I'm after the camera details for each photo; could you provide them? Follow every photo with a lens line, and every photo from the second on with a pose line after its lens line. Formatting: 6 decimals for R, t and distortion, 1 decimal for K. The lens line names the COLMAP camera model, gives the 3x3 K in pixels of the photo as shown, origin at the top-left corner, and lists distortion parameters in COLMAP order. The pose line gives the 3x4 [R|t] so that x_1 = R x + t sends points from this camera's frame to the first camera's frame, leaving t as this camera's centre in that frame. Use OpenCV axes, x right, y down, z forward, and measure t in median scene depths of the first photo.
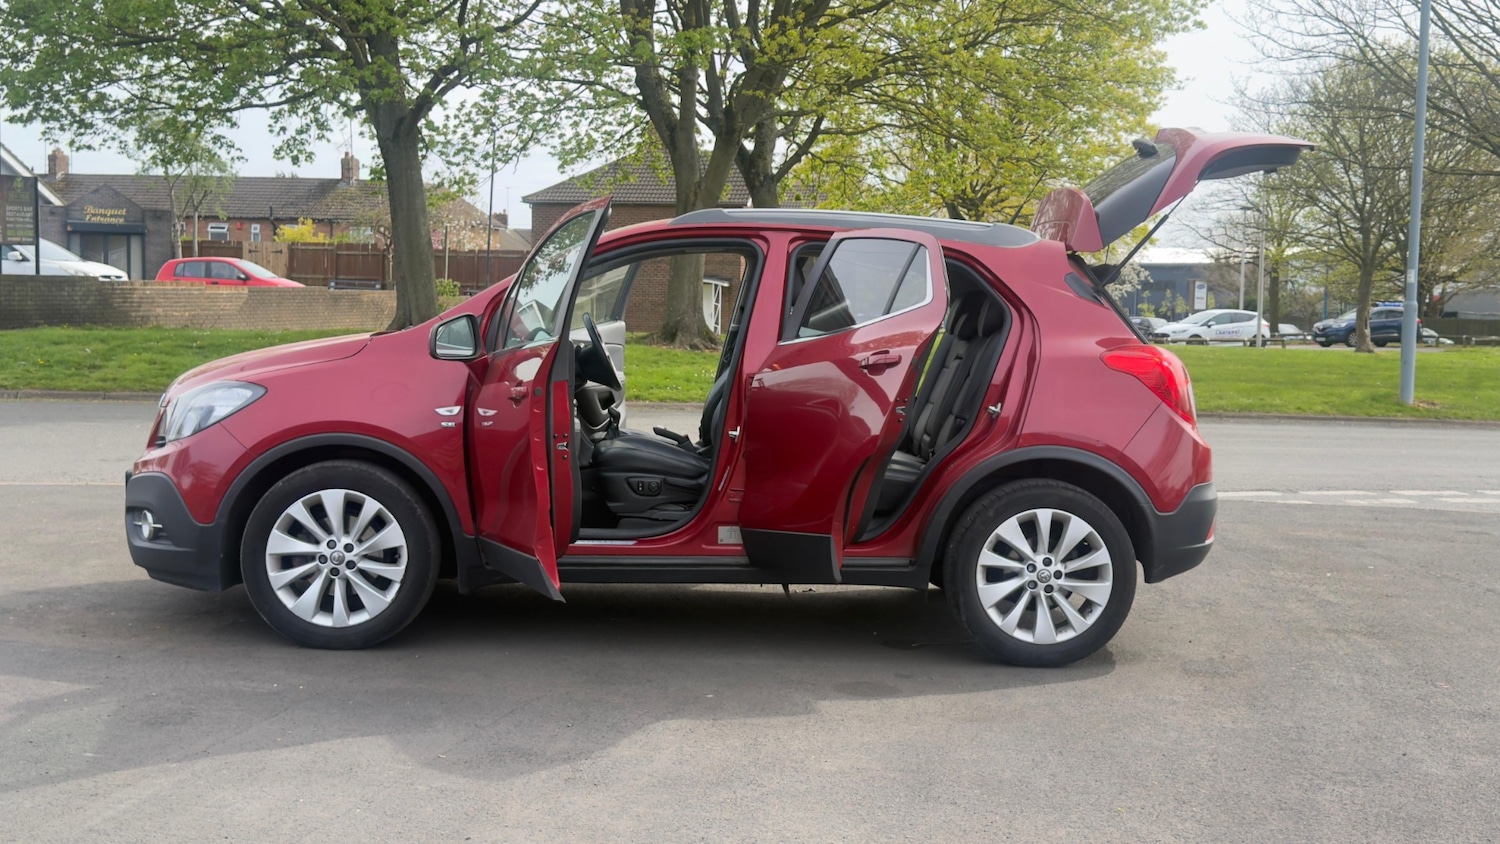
lens RADIAL K [[1776.4, 0, 746.5], [0, 1776.4, 409.3], [0, 0, 1]] dist [0.239957, -0.589184]
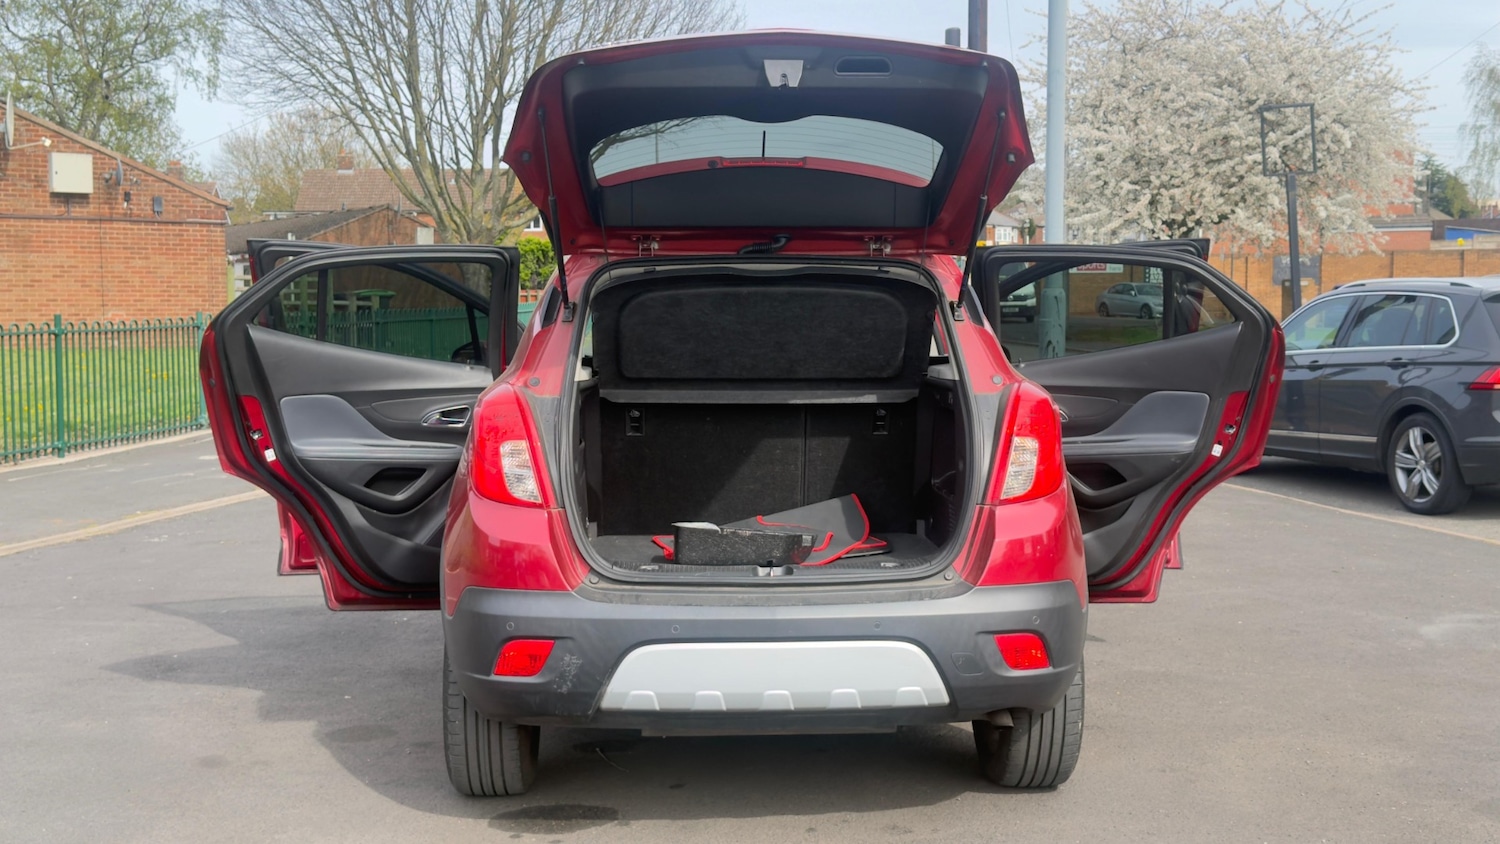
lens RADIAL K [[1774.5, 0, 752.4], [0, 1774.5, 417.2], [0, 0, 1]] dist [0.243042, -0.599386]
pose [[-0.004105, 0.039427, -0.999214, 0.275408], [-0.063890, 0.997171, 0.039609, -0.016882], [0.997949, 0.064002, -0.001574, 0.325252]]
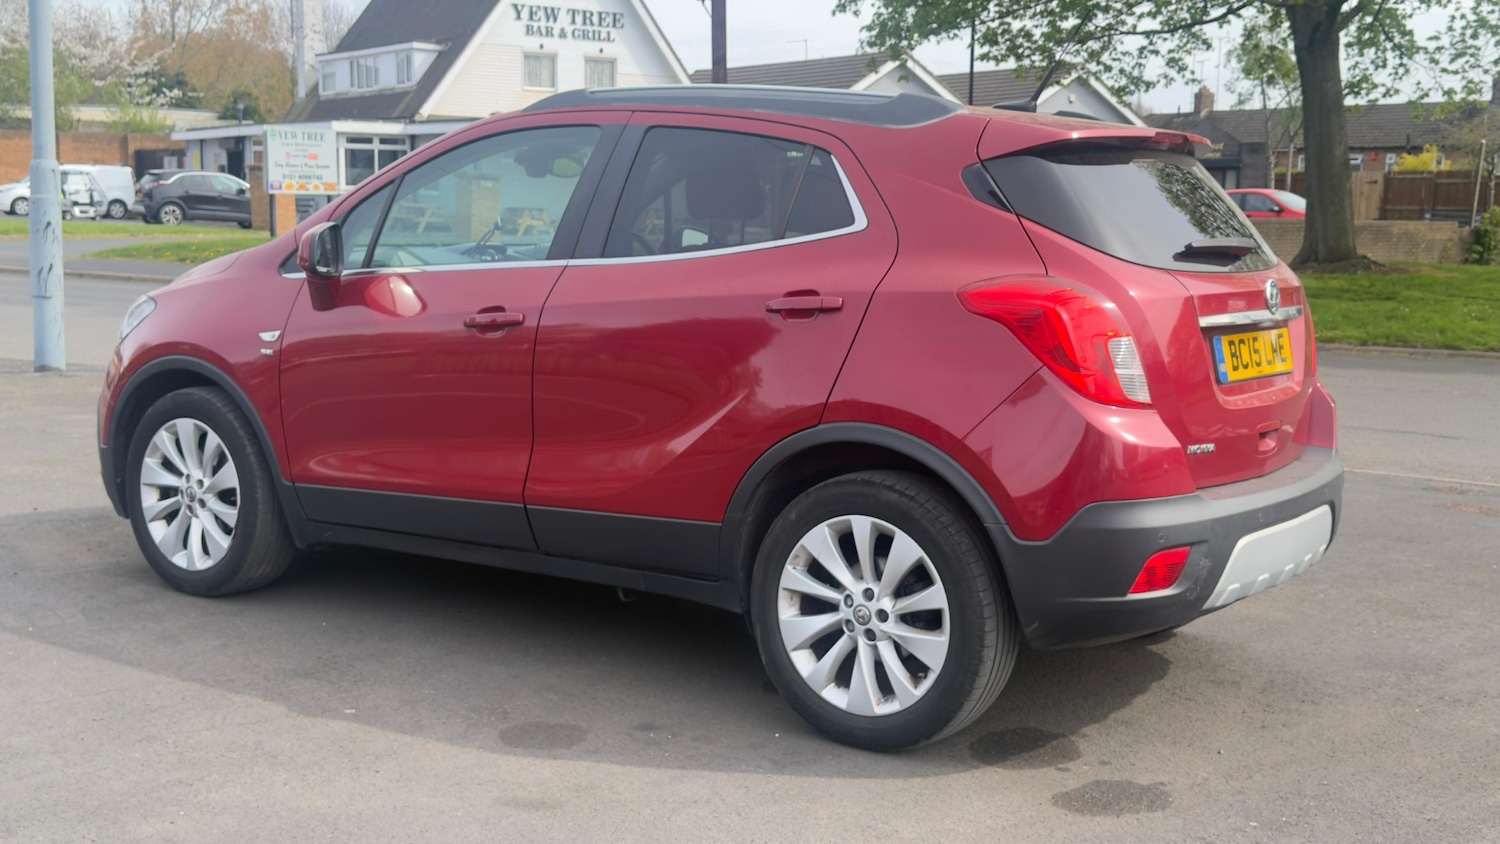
lens RADIAL K [[1789.0, 0, 761.6], [0, 1789.0, 420.0], [0, 0, 1]] dist [0.243834, -0.599744]
pose [[0.790478, 0.064171, -0.609119, 0.157148], [-0.040422, 0.997794, 0.052660, -0.004114], [0.611155, -0.017005, 0.791328, 0.127681]]
